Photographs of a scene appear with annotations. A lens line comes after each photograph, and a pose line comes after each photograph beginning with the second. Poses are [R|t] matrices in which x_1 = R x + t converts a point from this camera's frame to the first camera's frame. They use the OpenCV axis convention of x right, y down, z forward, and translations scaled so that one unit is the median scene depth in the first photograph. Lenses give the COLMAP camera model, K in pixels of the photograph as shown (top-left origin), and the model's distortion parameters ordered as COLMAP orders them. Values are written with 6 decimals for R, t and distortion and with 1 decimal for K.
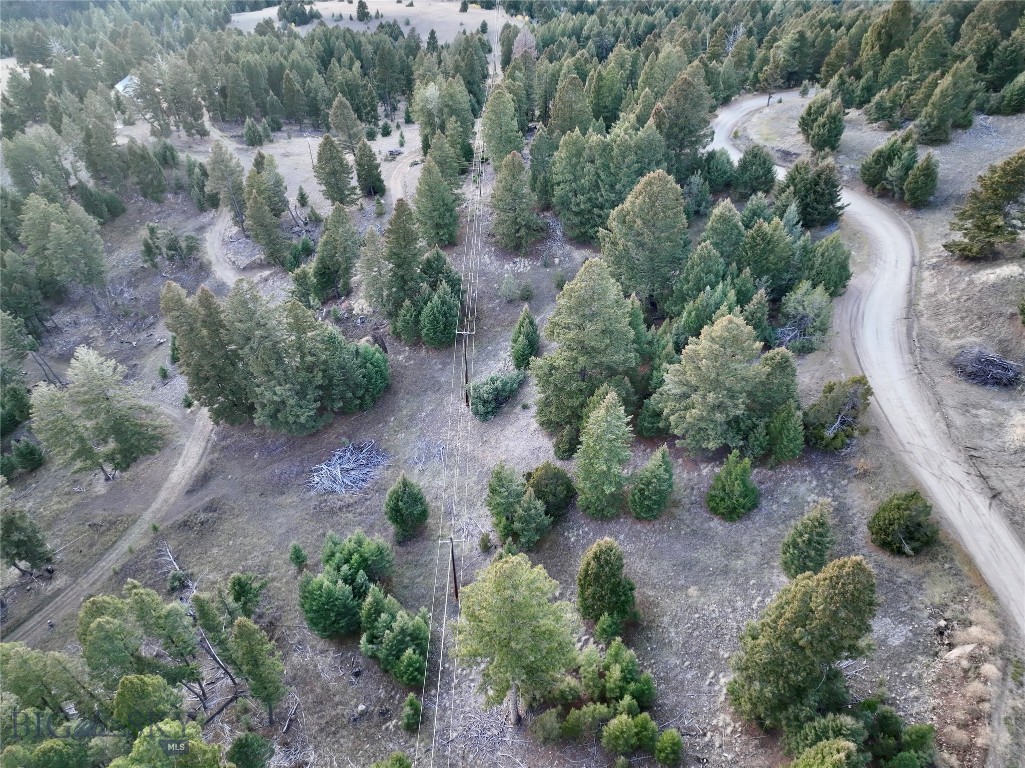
lens RADIAL K [[722.1, 0, 513.9], [0, 722.1, 386.4], [0, 0, 1]] dist [-0.004771, 0.021760]
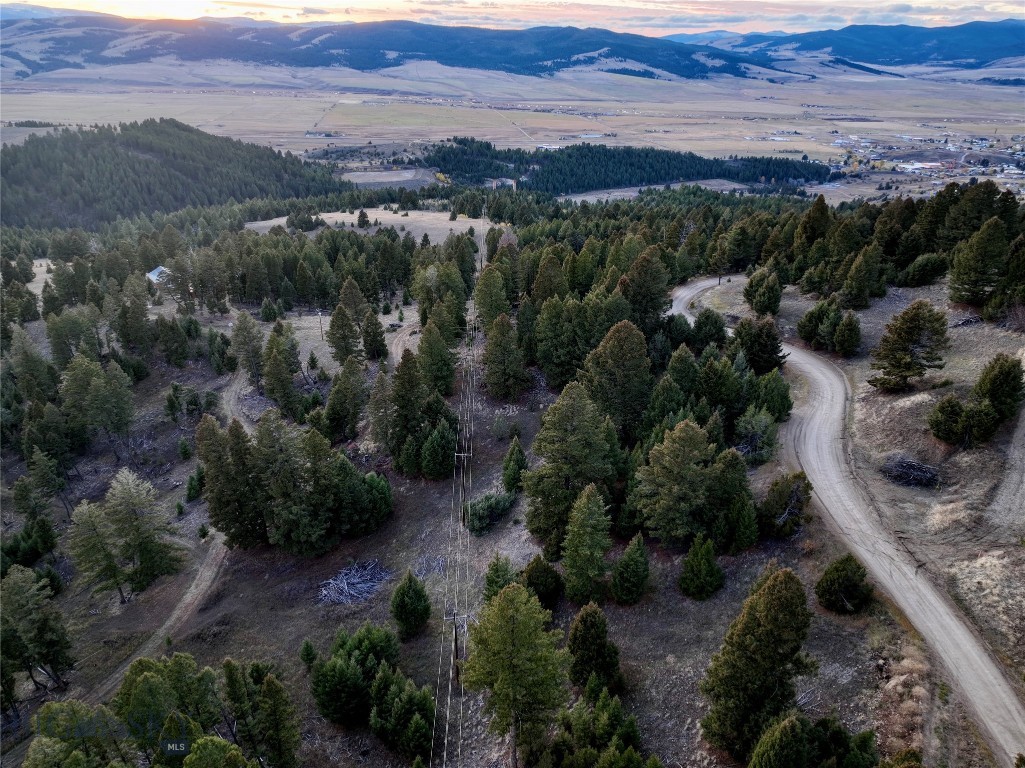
lens RADIAL K [[722.1, 0, 513.6], [0, 722.1, 384.9], [0, 0, 1]] dist [-0.004771, 0.021760]
pose [[0.999711, -0.005871, 0.023312, -0.012751], [0.011670, 0.966311, -0.257111, 0.103031], [-0.021017, 0.257309, 0.966101, -0.123100]]
